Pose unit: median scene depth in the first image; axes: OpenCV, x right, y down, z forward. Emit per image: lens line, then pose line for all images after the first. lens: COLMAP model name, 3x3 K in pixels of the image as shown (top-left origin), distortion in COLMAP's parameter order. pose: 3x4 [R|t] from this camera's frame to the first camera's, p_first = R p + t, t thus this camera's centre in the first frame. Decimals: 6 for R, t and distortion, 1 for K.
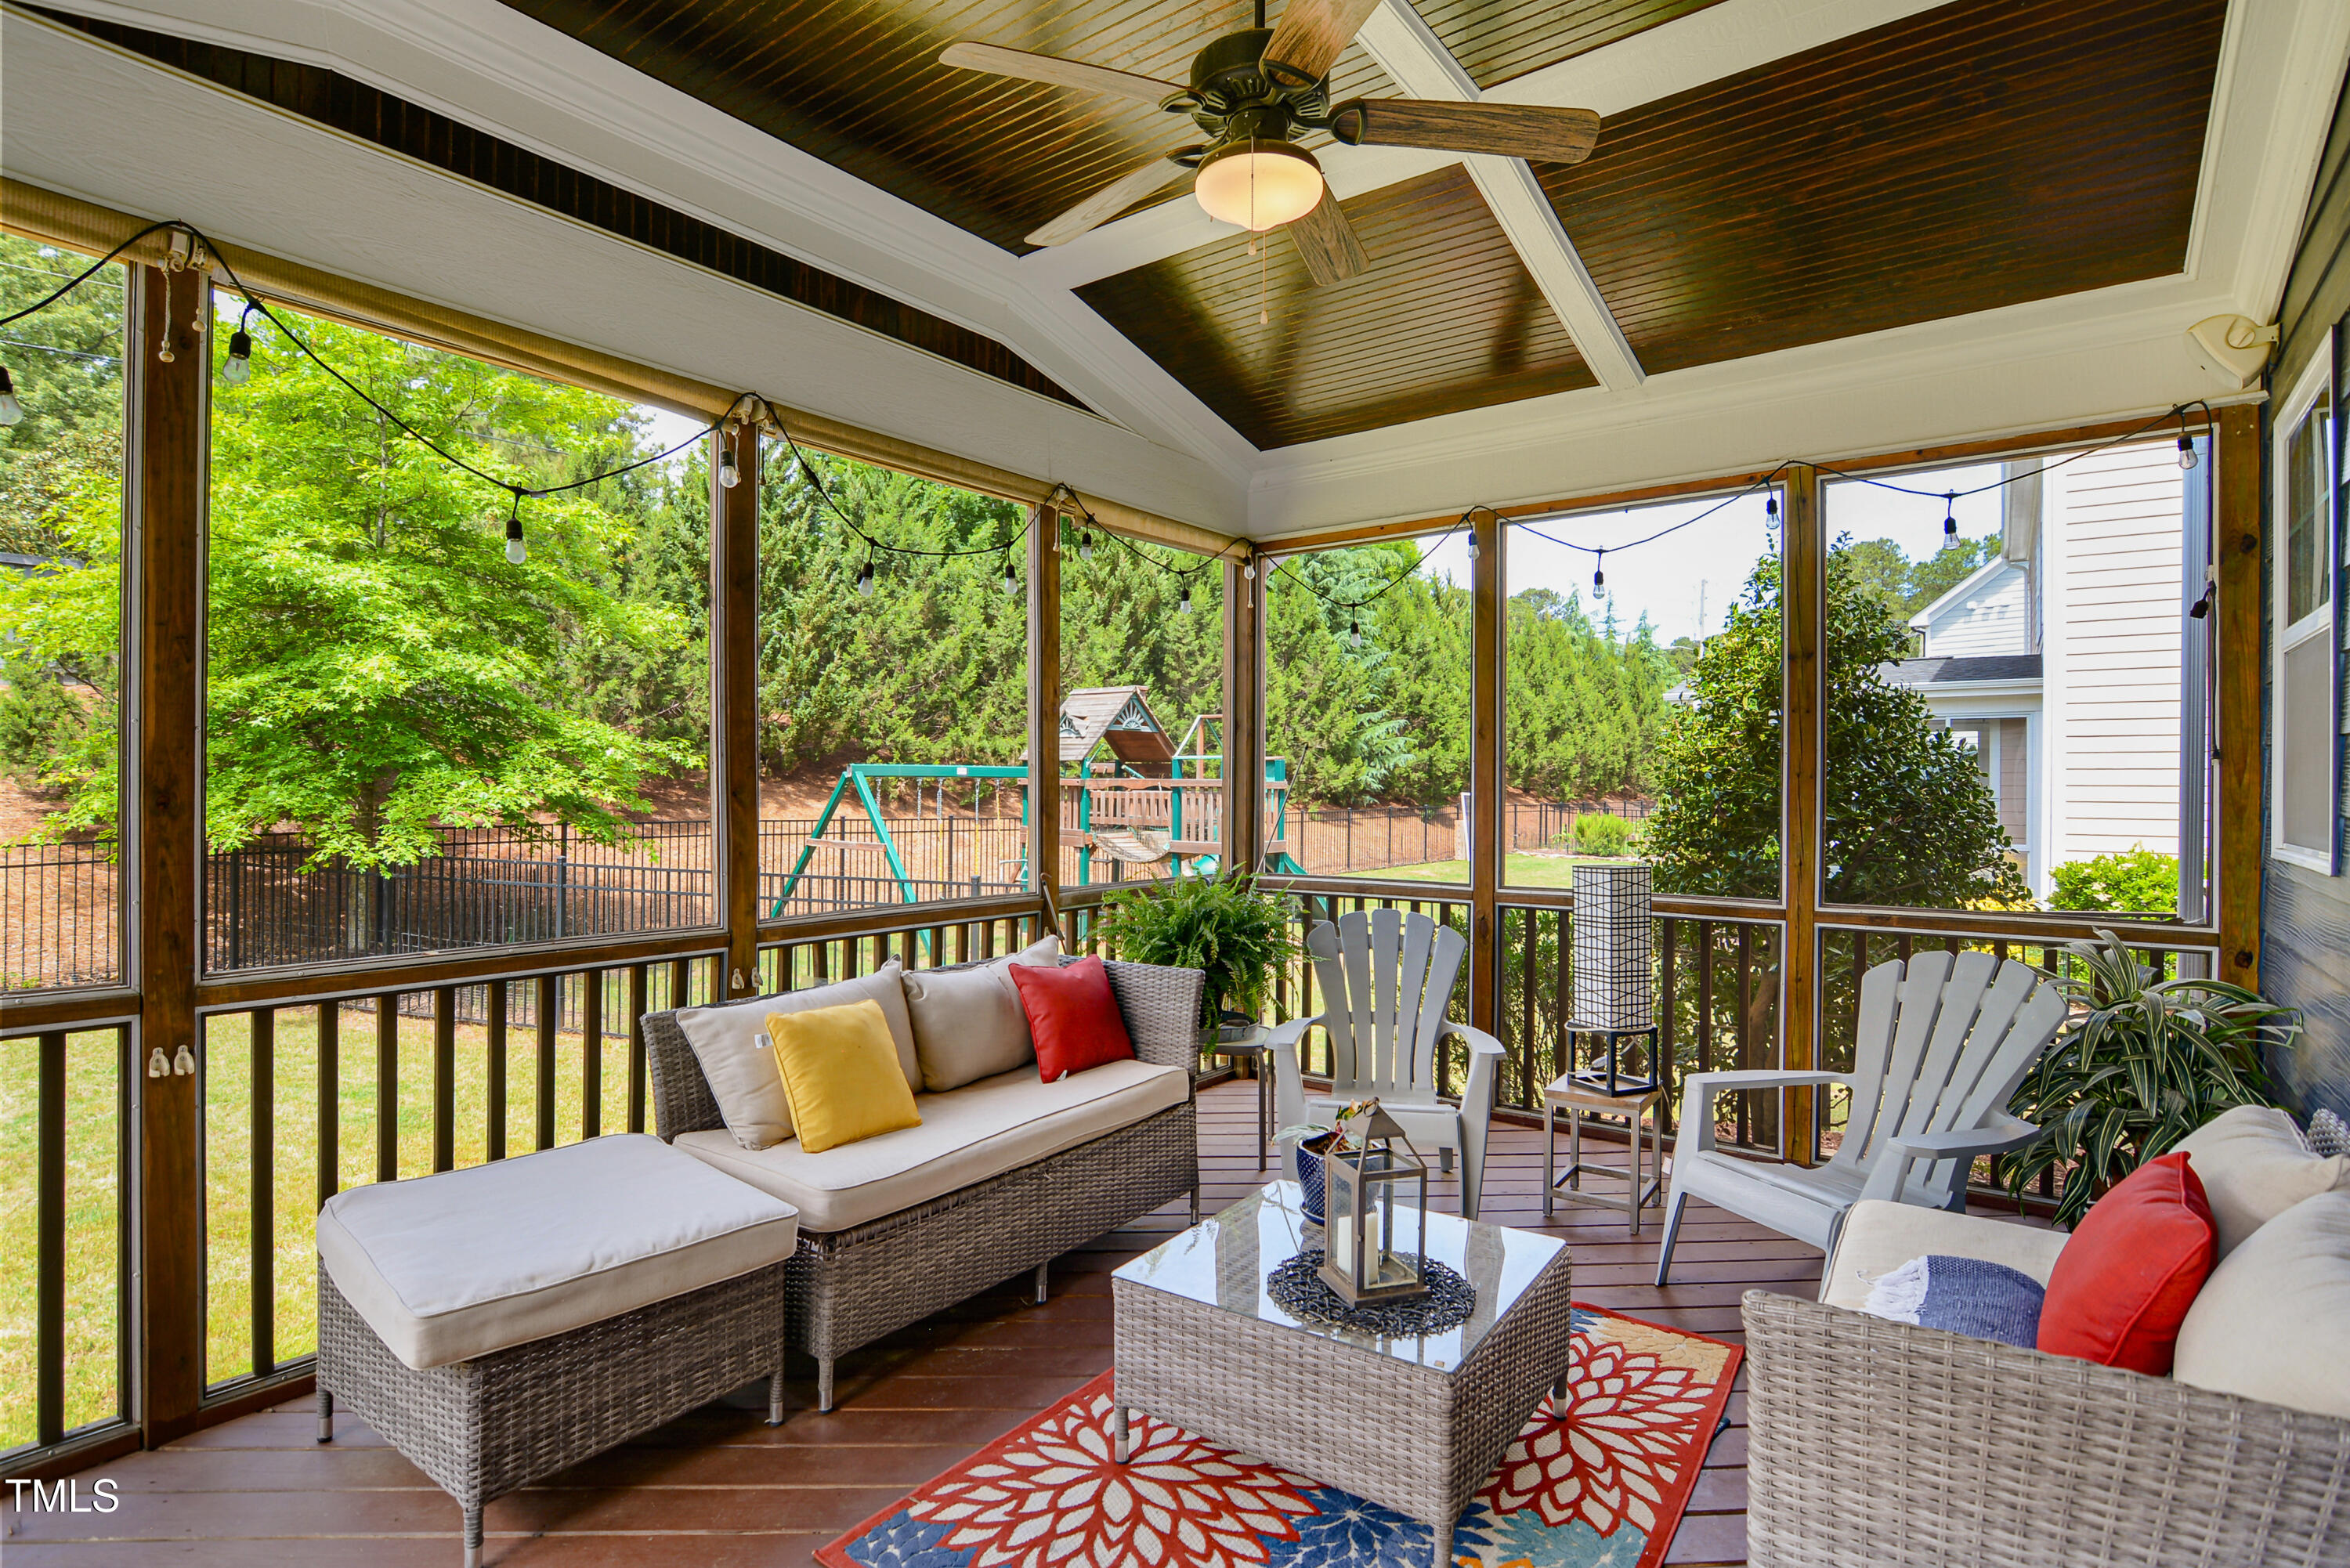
lens RADIAL K [[1161.7, 0, 1198.8], [0, 1161.7, 788.2], [0, 0, 1]] dist [-0.018028, 0.001072]
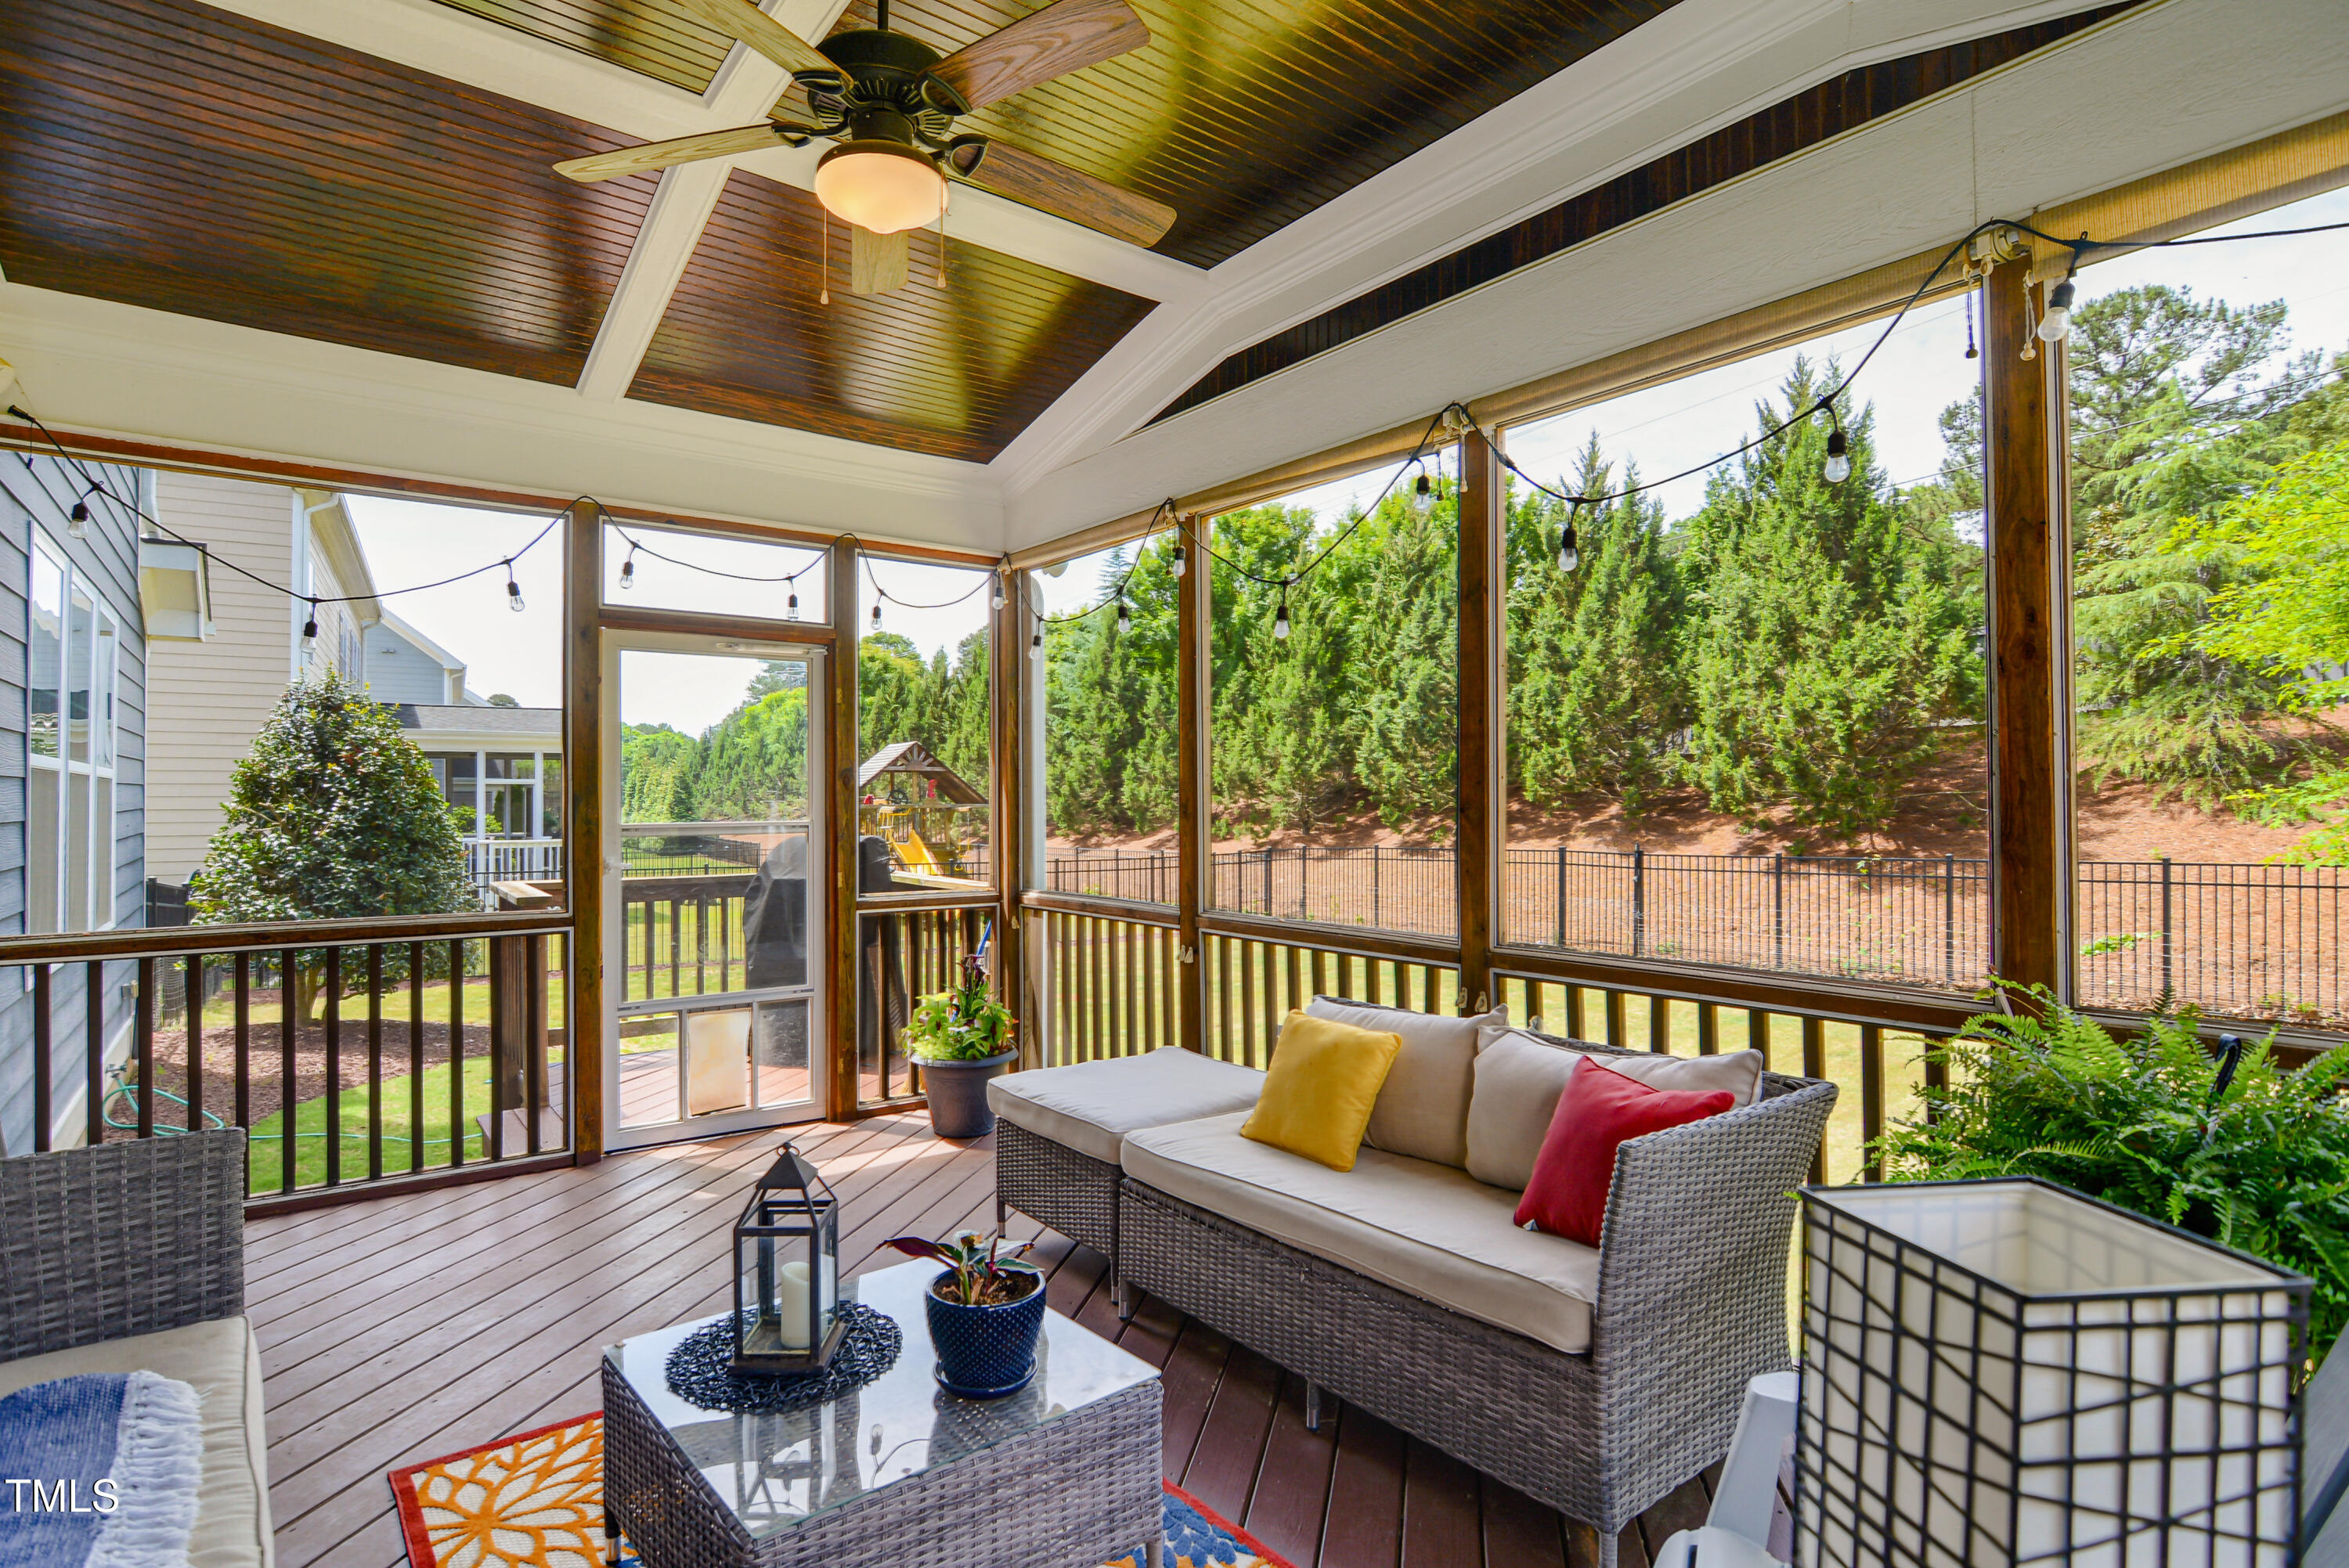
lens RADIAL K [[1182.4, 0, 1154.3], [0, 1182.4, 803.3], [0, 0, 1]] dist [-0.019160, 0.010319]
pose [[-0.285787, -0.007793, -0.958262, 0.682688], [0.003407, 0.999952, -0.009148, 0.008078], [0.958287, -0.005879, -0.285747, 1.108299]]
